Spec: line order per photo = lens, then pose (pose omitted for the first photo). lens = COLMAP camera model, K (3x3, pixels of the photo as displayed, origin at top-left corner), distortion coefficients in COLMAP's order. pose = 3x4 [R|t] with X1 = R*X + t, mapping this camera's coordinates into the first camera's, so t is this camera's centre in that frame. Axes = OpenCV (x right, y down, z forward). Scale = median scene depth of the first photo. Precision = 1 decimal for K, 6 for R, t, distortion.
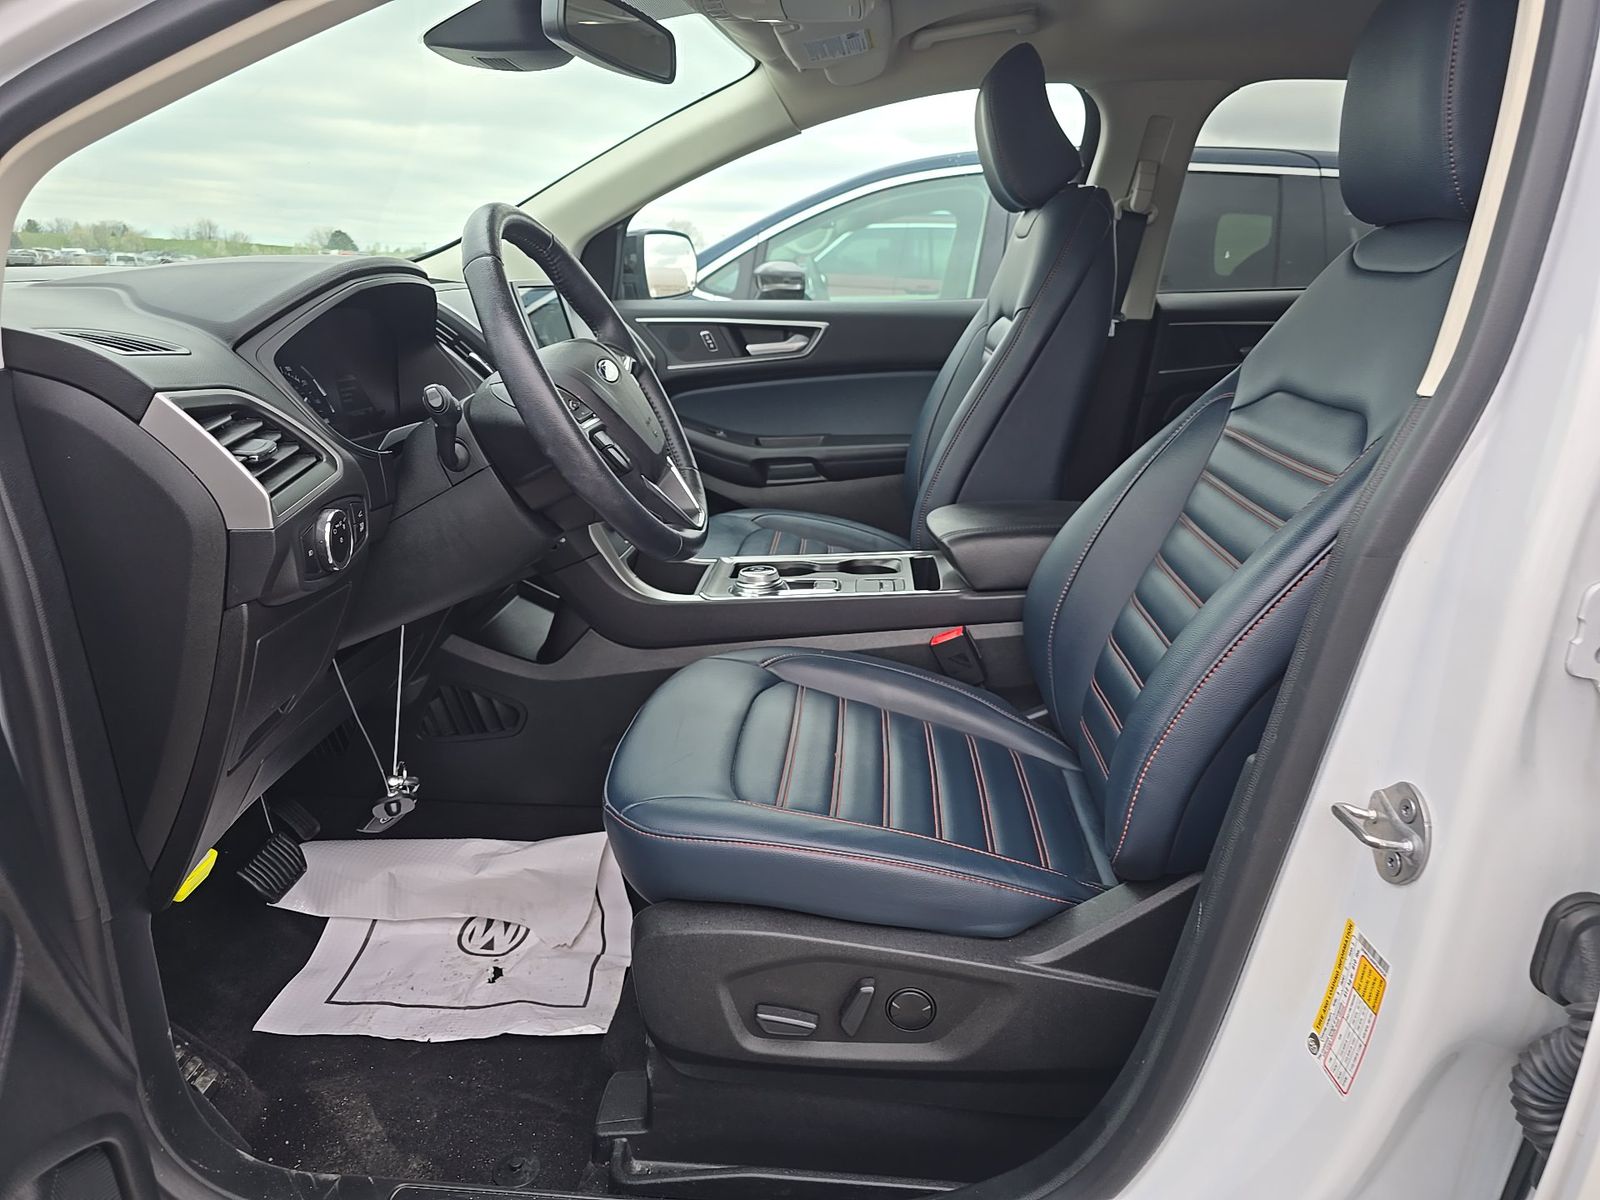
lens RADIAL K [[1081.2, 0, 791.5], [0, 1081.2, 605.3], [0, 0, 1]] dist [0.057690, -0.050147]
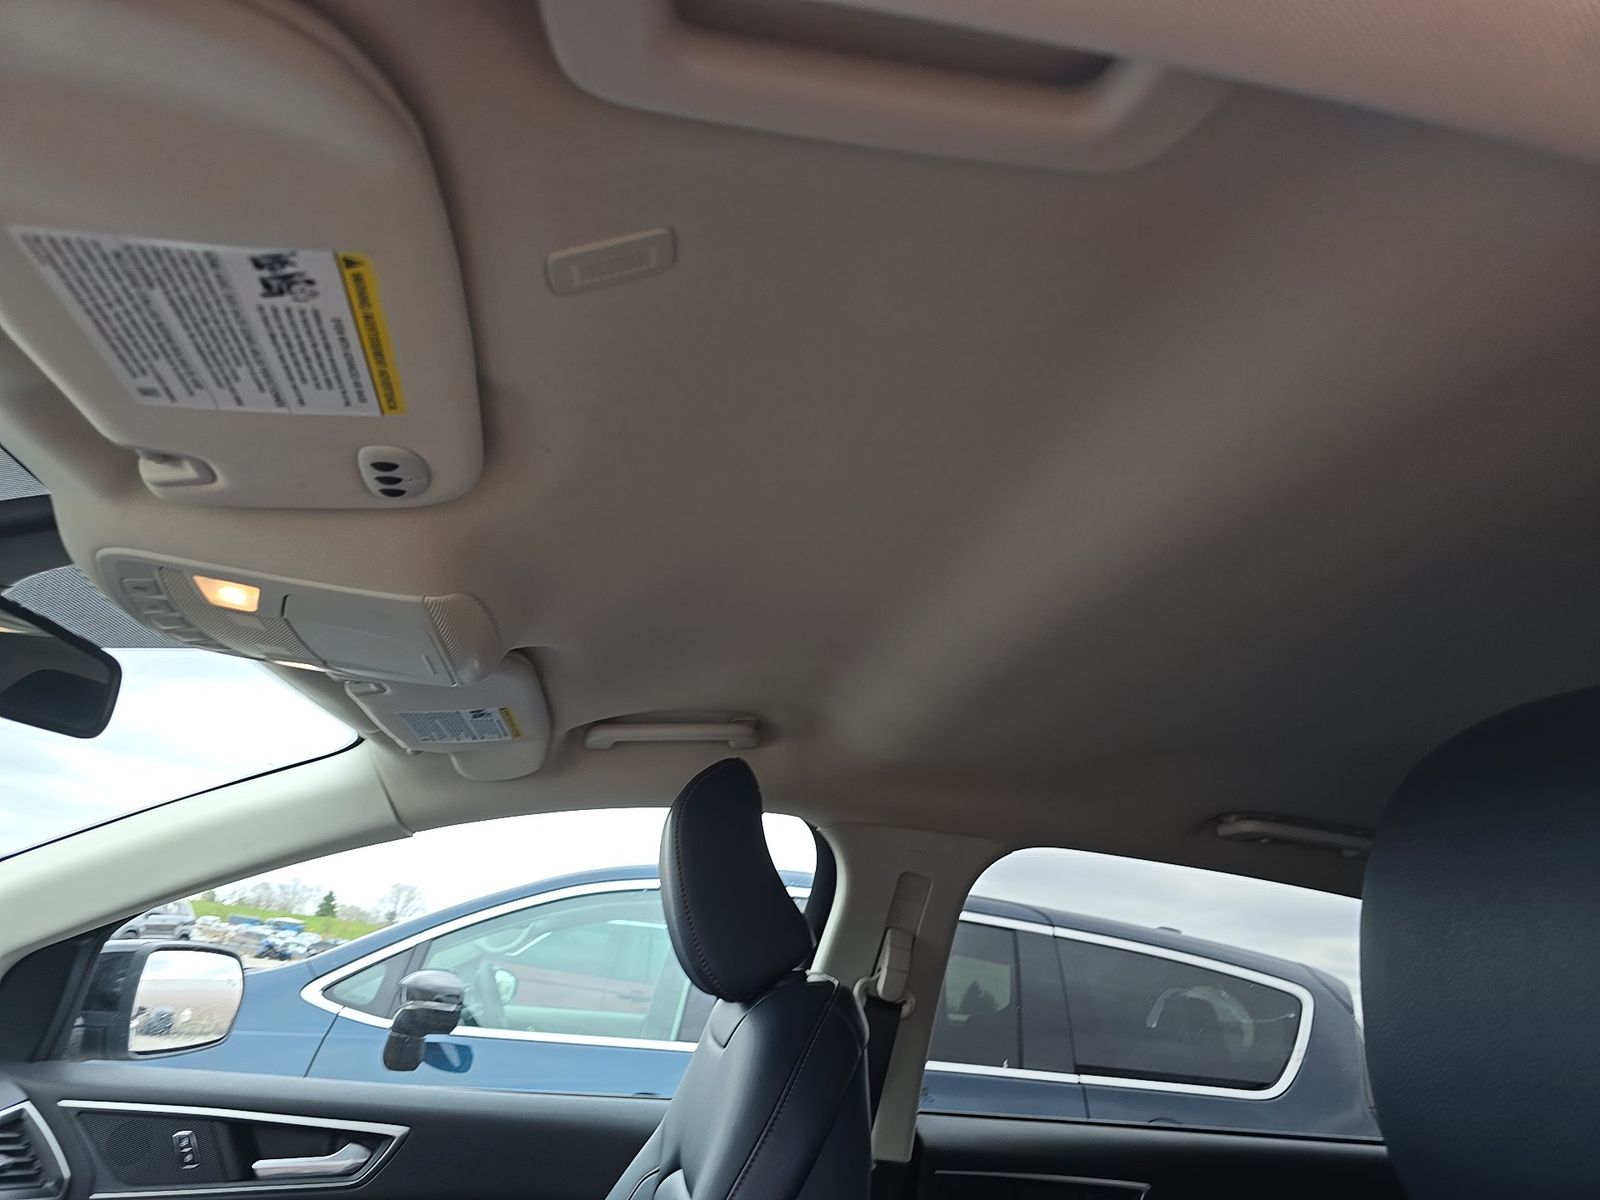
lens RADIAL K [[1071.4, 0, 800.0], [0, 1071.4, 600.0], [0, 0, 1]] dist [0.063056, -0.056854]
pose [[0.970344, 0.155161, 0.185360, 0.096731], [-0.021318, 0.818747, -0.573758, -0.173298], [-0.240788, 0.552791, 0.797774, 0.327381]]
